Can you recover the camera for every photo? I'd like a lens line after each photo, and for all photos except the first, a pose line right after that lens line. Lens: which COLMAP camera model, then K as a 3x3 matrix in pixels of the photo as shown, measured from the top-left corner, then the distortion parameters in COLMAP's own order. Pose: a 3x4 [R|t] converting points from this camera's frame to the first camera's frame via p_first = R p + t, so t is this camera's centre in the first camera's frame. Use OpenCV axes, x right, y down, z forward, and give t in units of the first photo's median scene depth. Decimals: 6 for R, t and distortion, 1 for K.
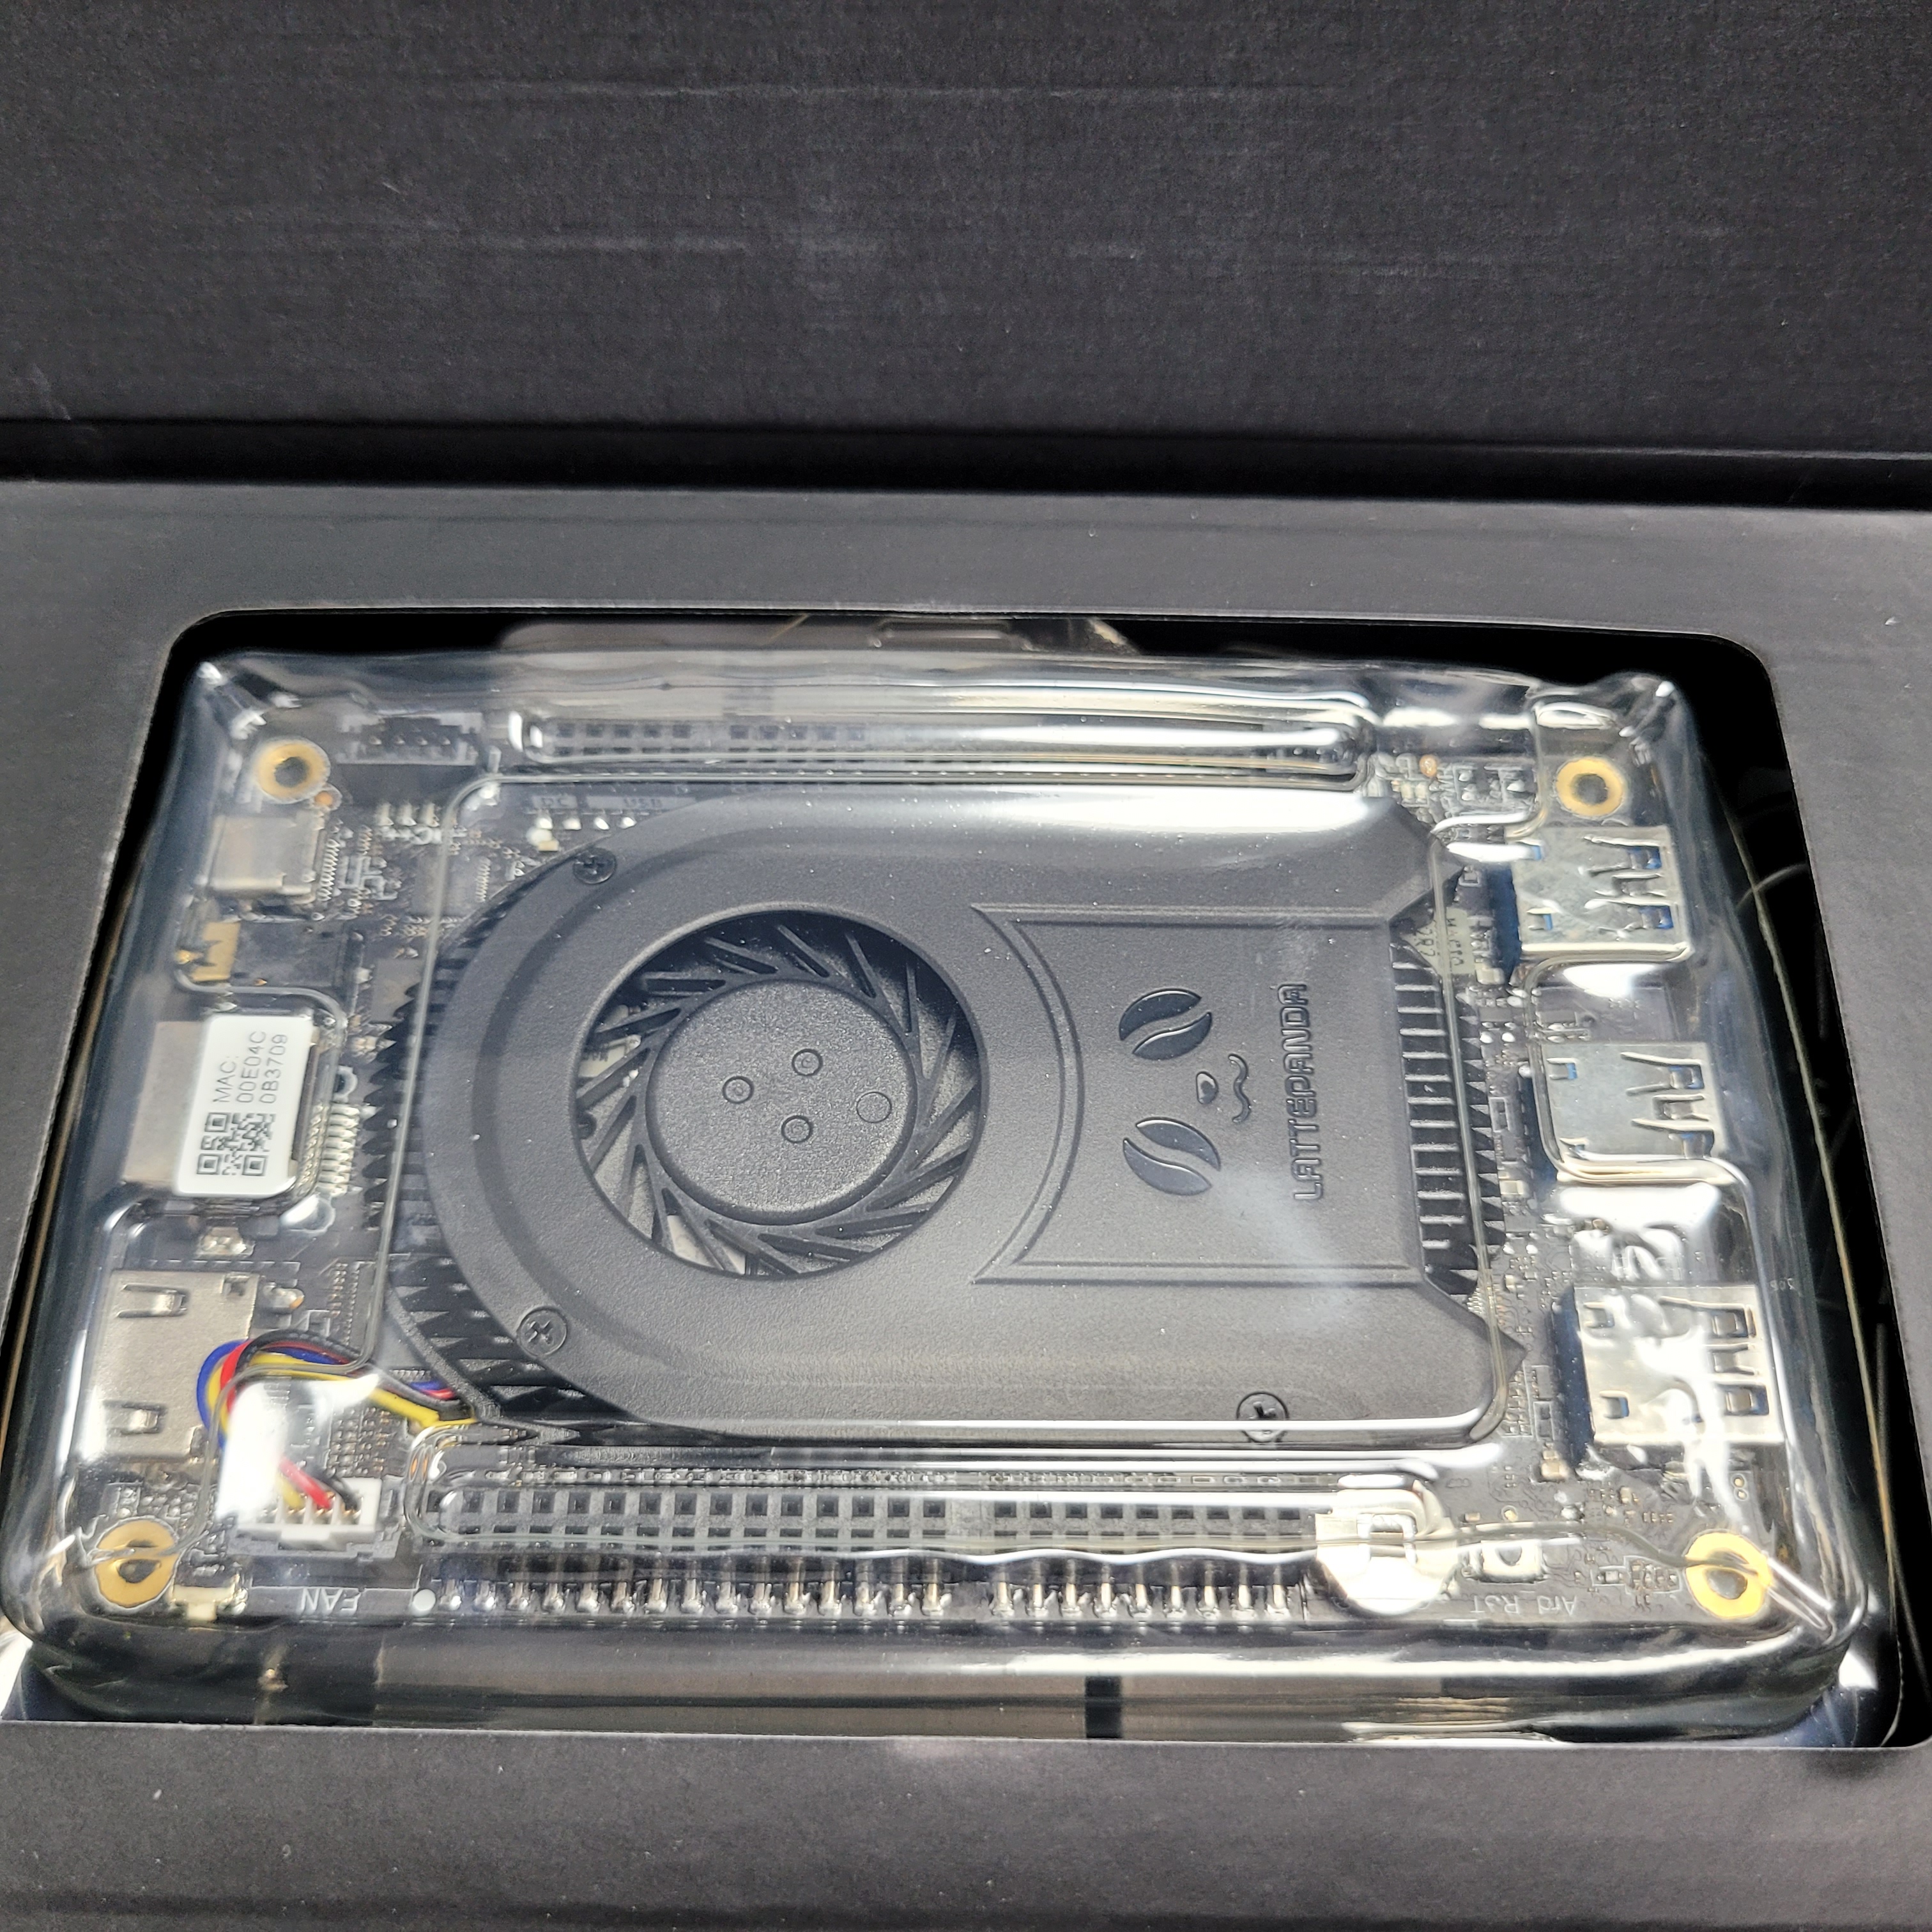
lens RADIAL K [[2015.1, 0, 966.0], [0, 2015.1, 966.0], [0, 0, 1]] dist [-0.024510, -0.011702]
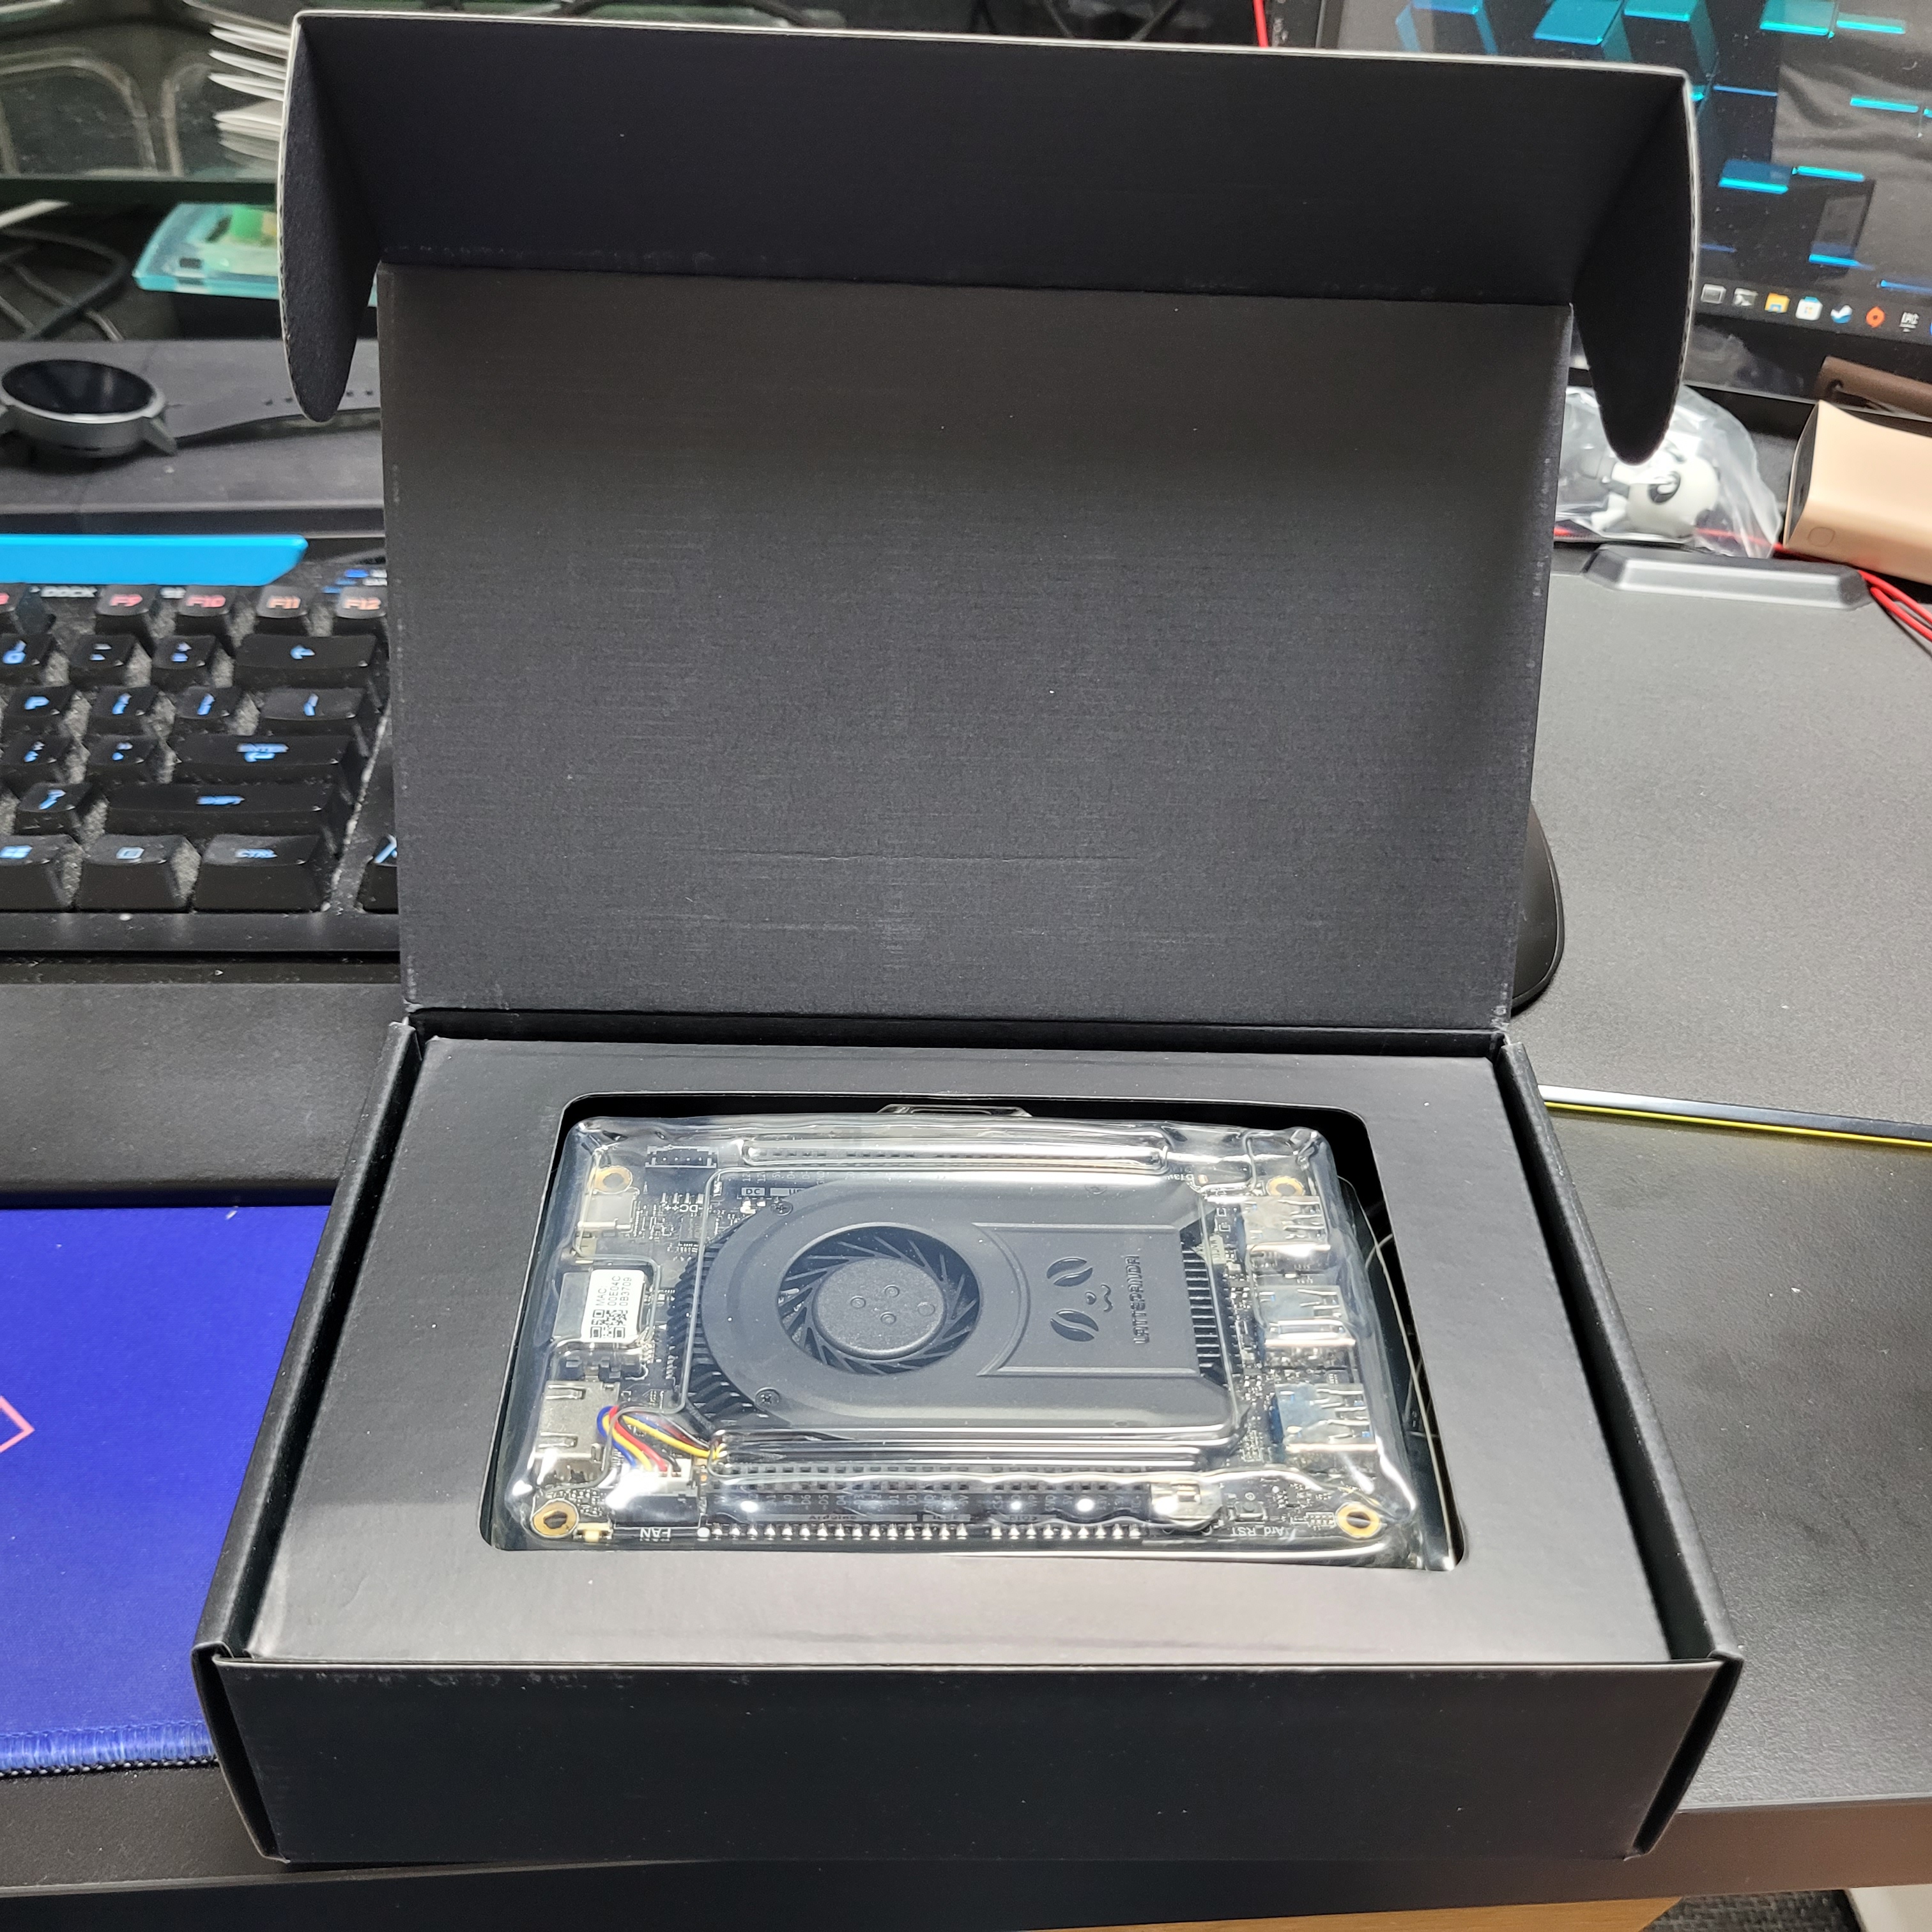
lens RADIAL K [[2015.1, 0, 966.0], [0, 2015.1, 966.0], [0, 0, 1]] dist [-0.024510, -0.011702]
pose [[0.999085, 0.004879, 0.042483, -0.087599], [0.012706, 0.914730, -0.403865, 0.532499], [-0.040831, 0.404035, 0.913832, -0.916317]]
